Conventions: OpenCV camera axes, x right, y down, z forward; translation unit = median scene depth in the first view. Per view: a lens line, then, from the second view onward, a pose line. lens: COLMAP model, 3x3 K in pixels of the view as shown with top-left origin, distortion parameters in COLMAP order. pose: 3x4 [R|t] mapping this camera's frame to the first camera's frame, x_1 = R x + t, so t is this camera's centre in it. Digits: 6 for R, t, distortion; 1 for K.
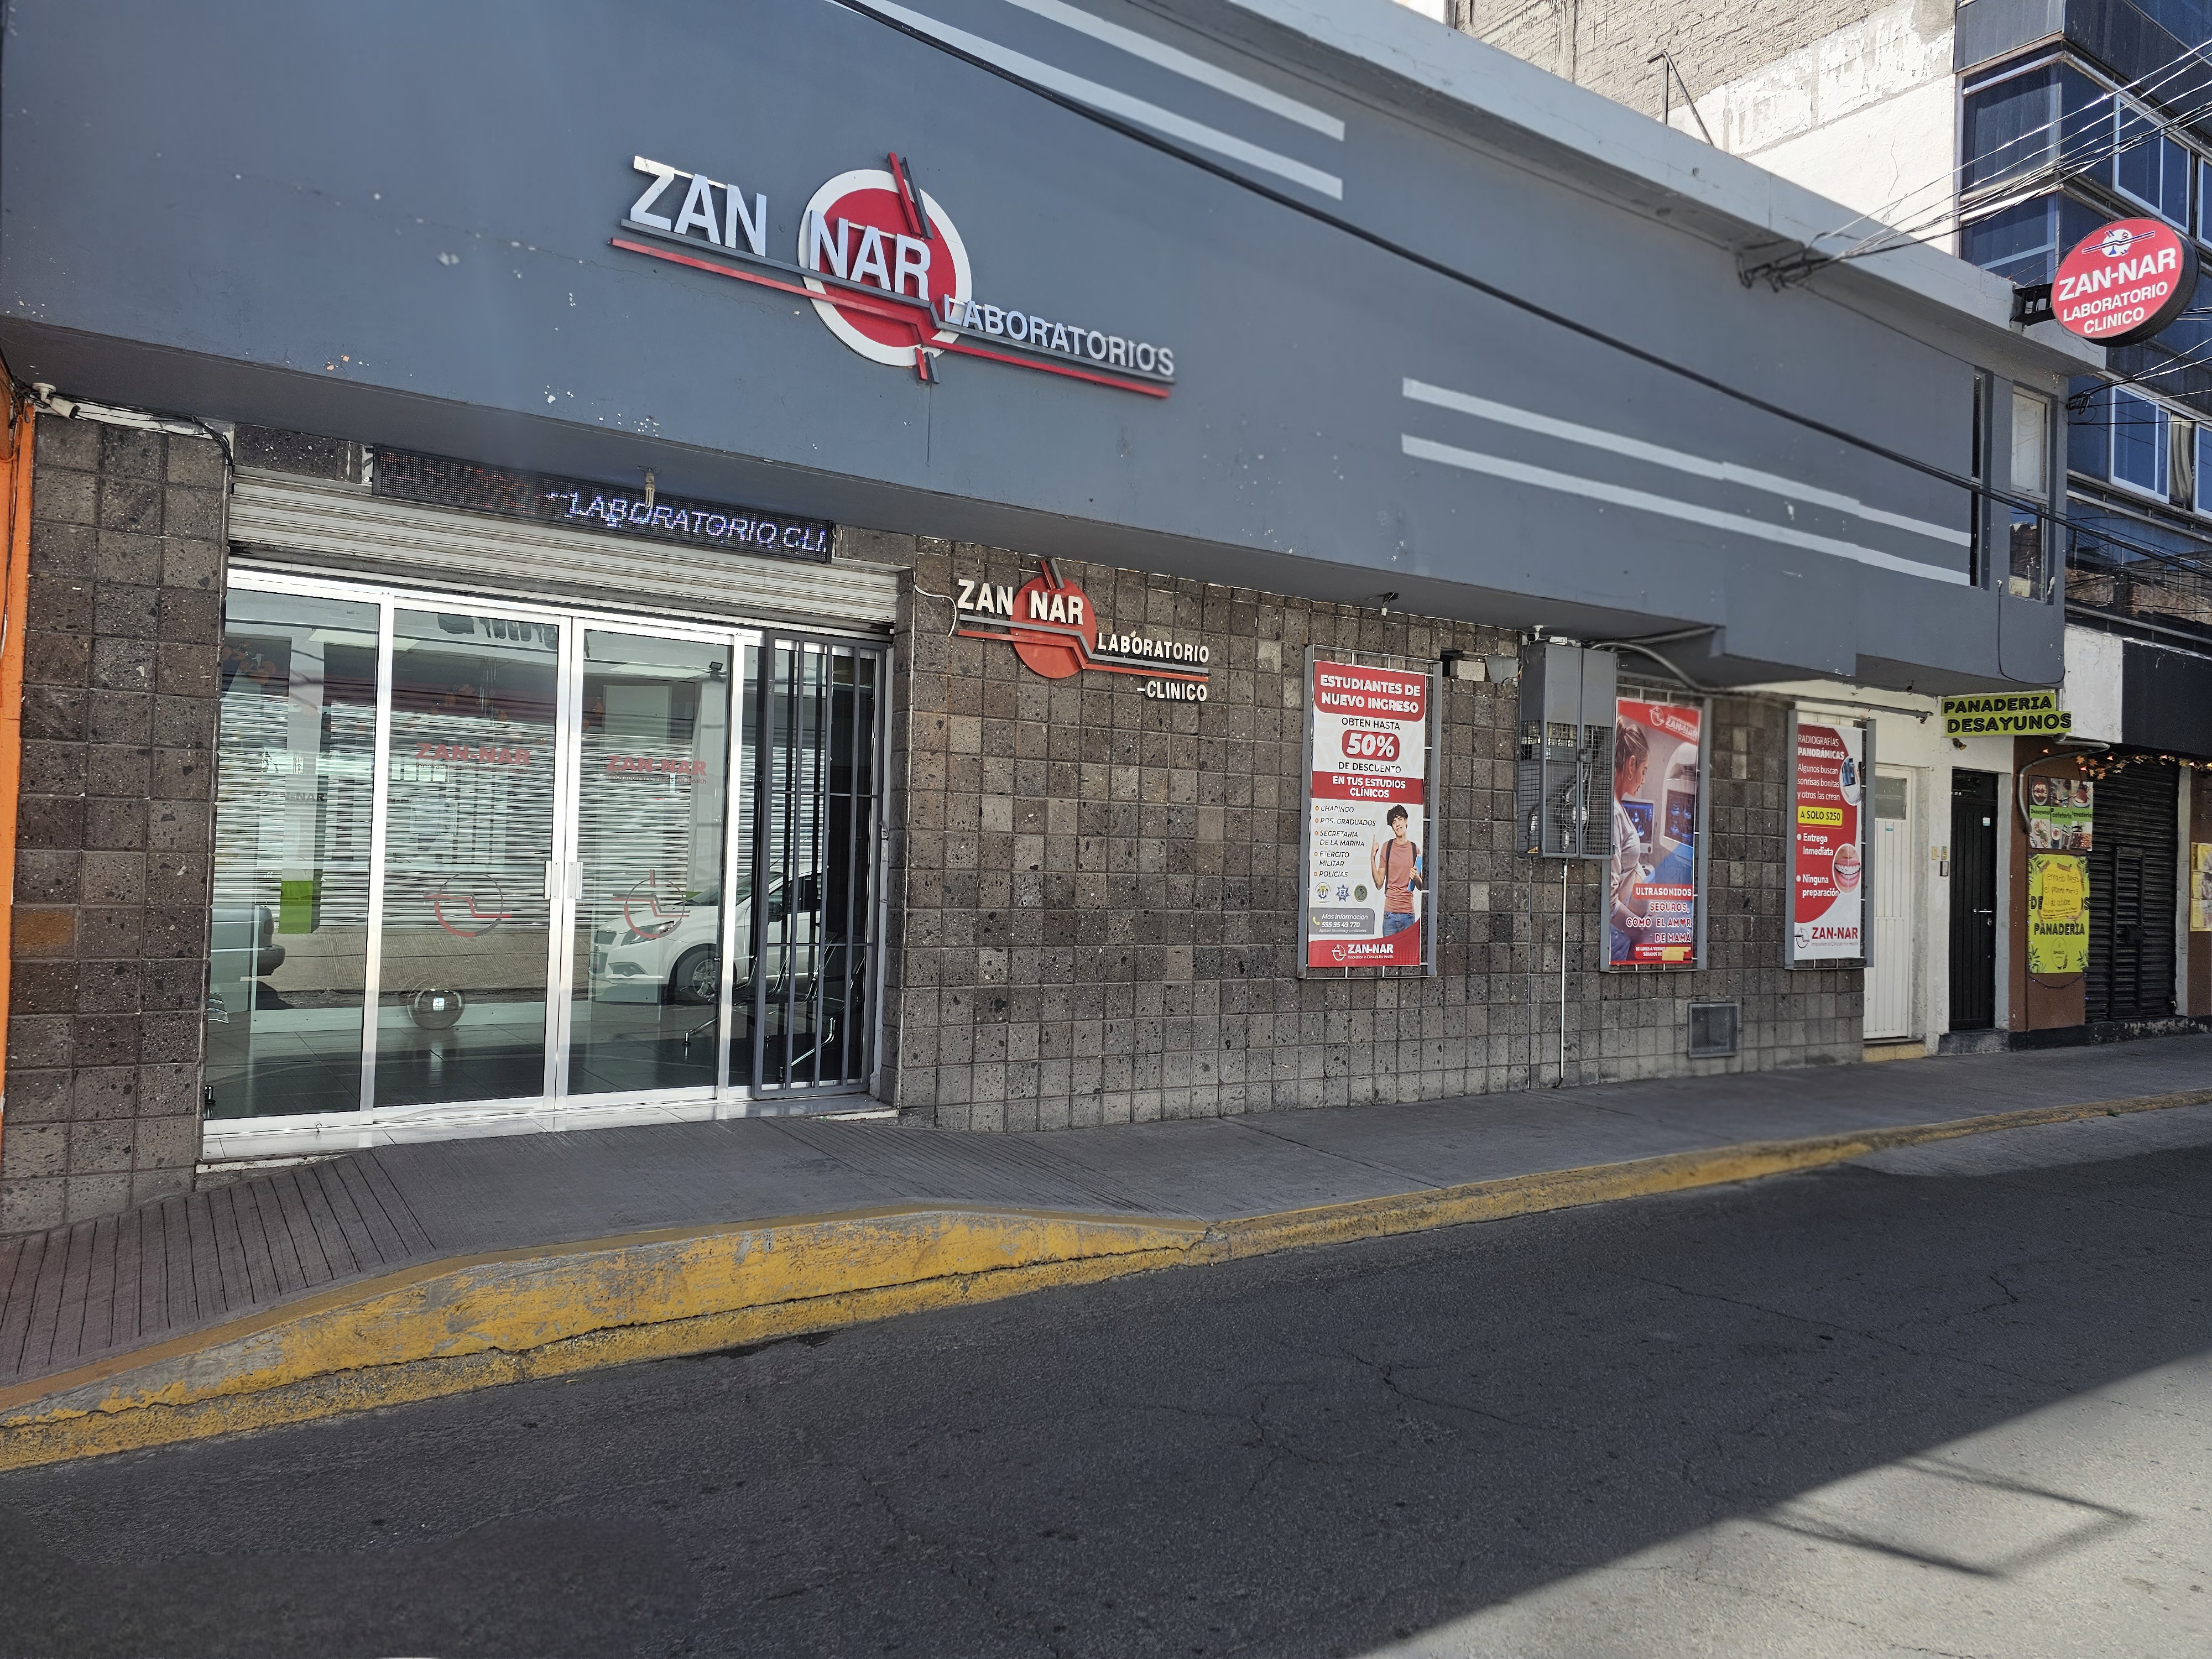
lens RADIAL K [[1470.2, 0, 1096.6], [0, 1470.2, 815.9], [0, 0, 1]] dist [0.160036, -0.320121]
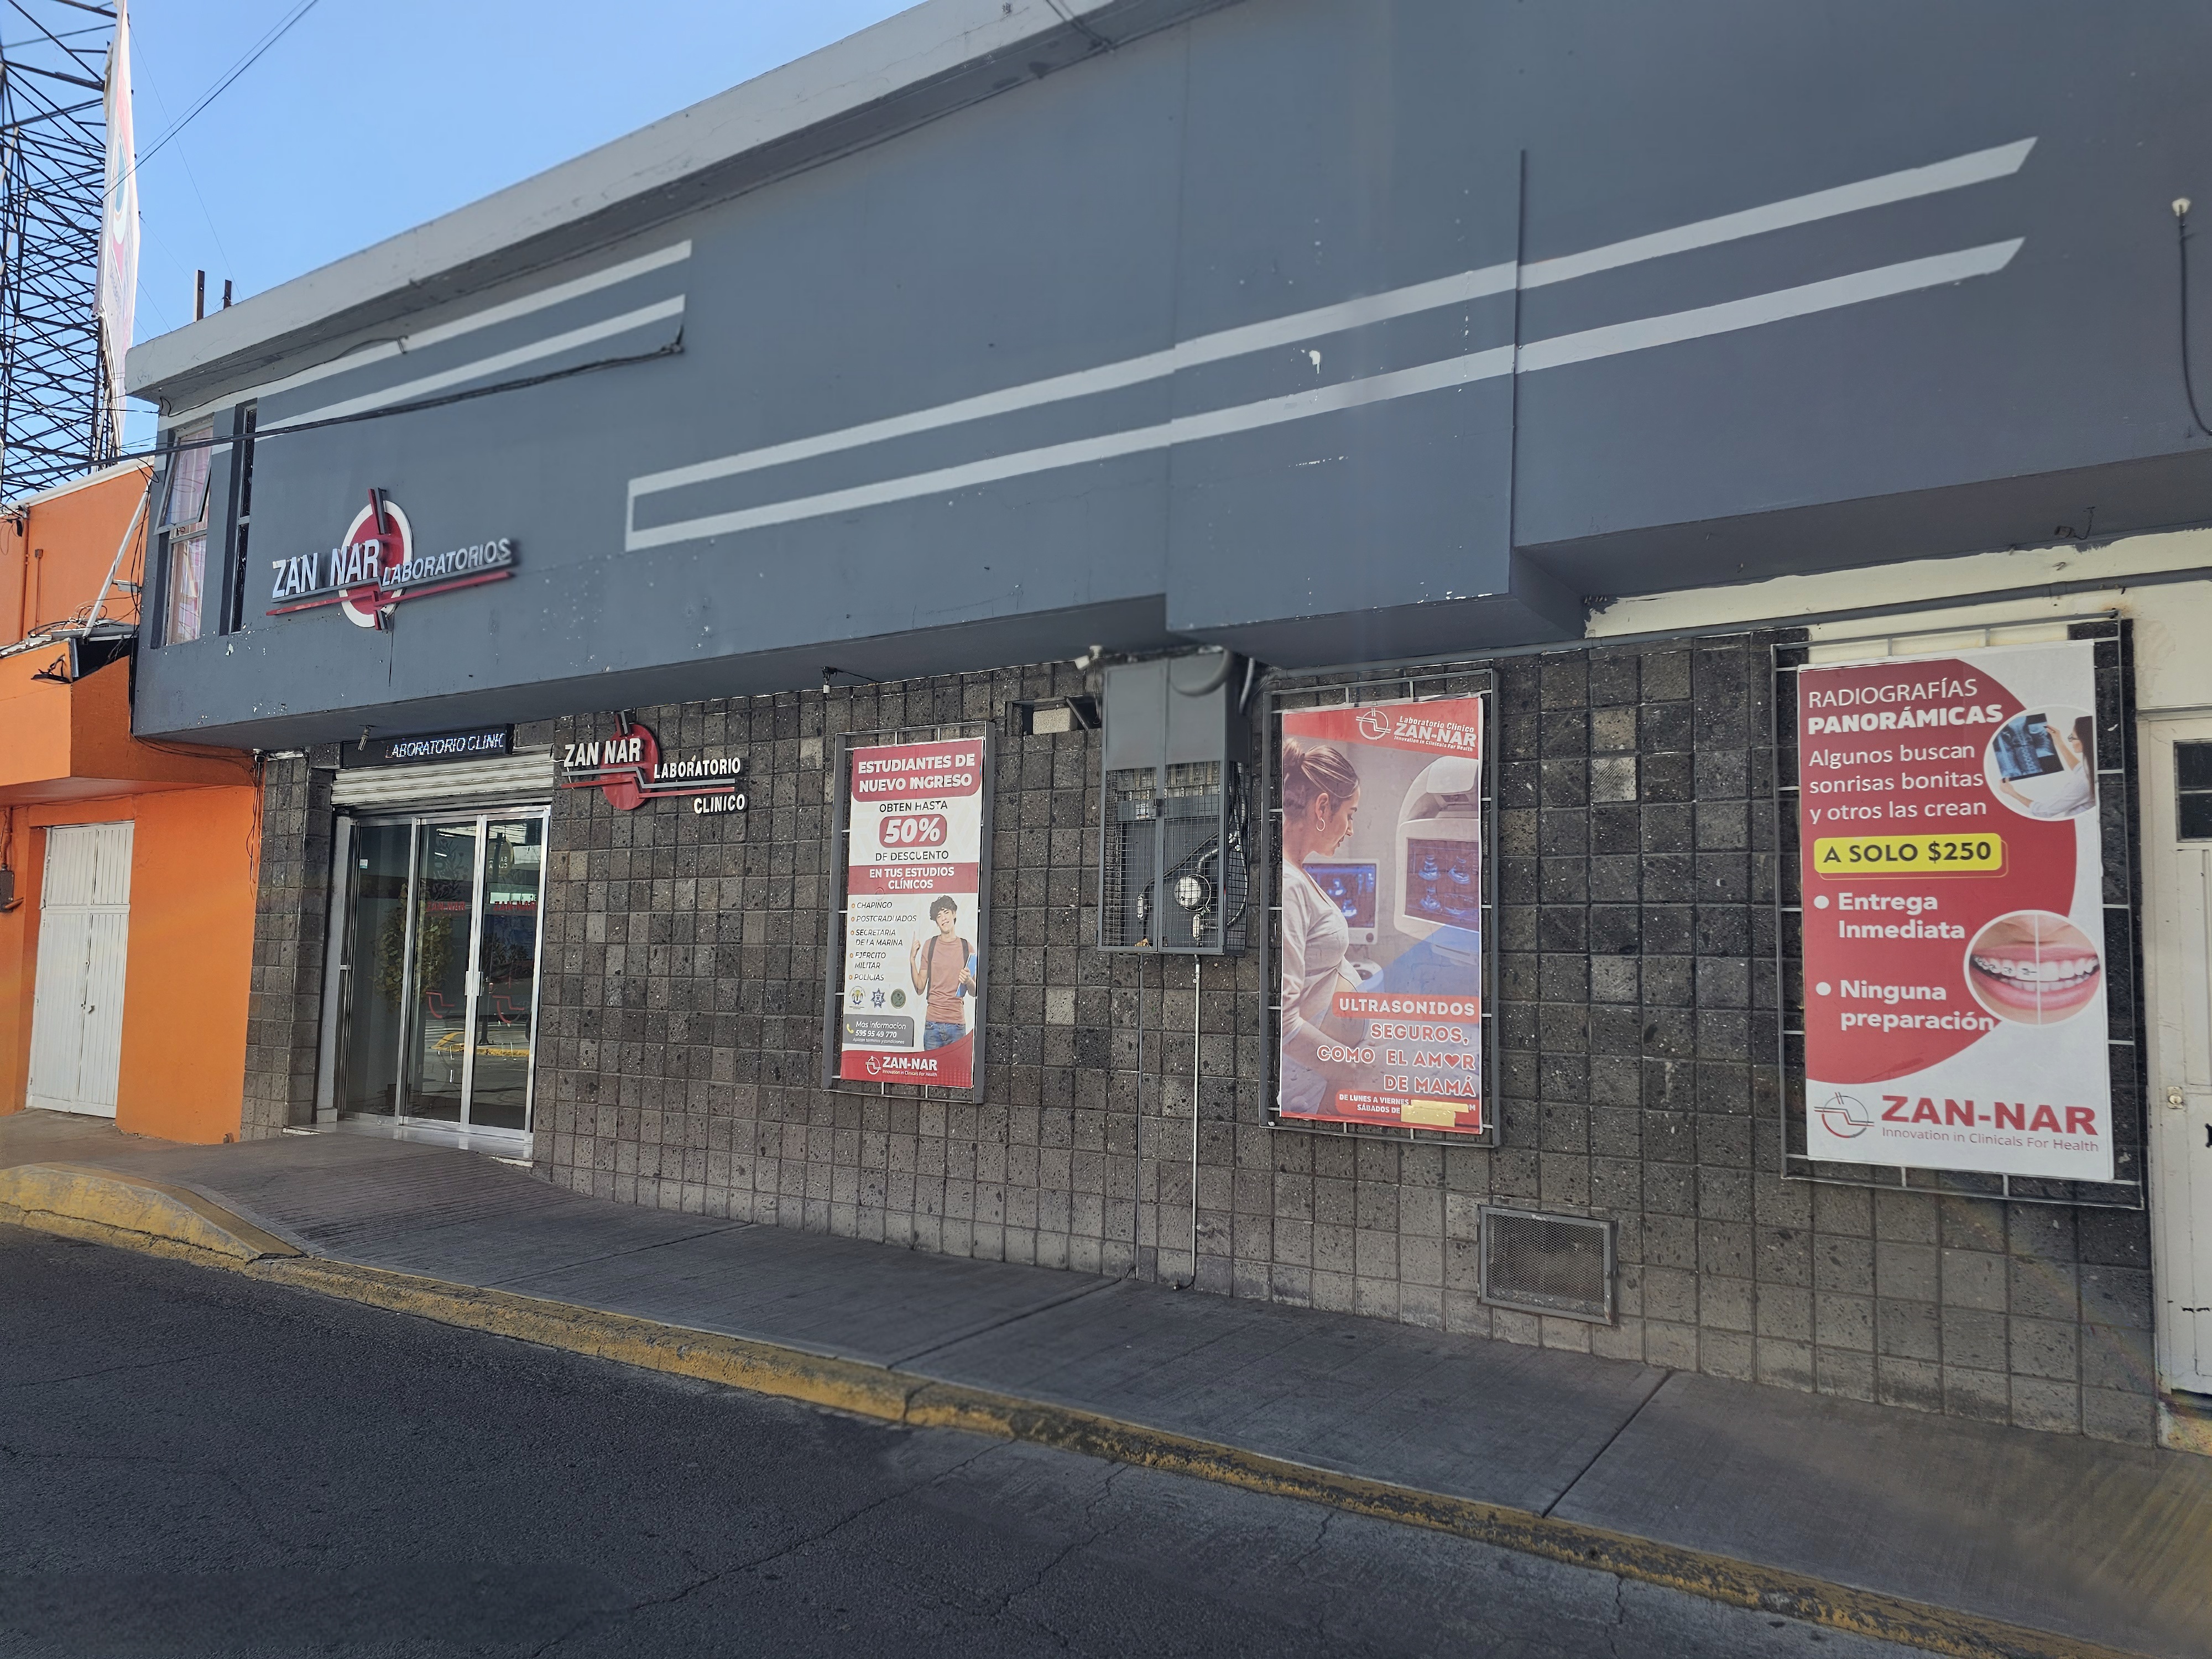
lens RADIAL K [[1466.8, 0, 1106.0], [0, 1466.8, 829.5], [0, 0, 1]] dist [0.124566, -0.172024]
pose [[0.399384, -0.104253, -0.910837, 1.030367], [0.020308, 0.994276, -0.104898, 0.046133], [0.916559, 0.023397, 0.399215, 0.753353]]
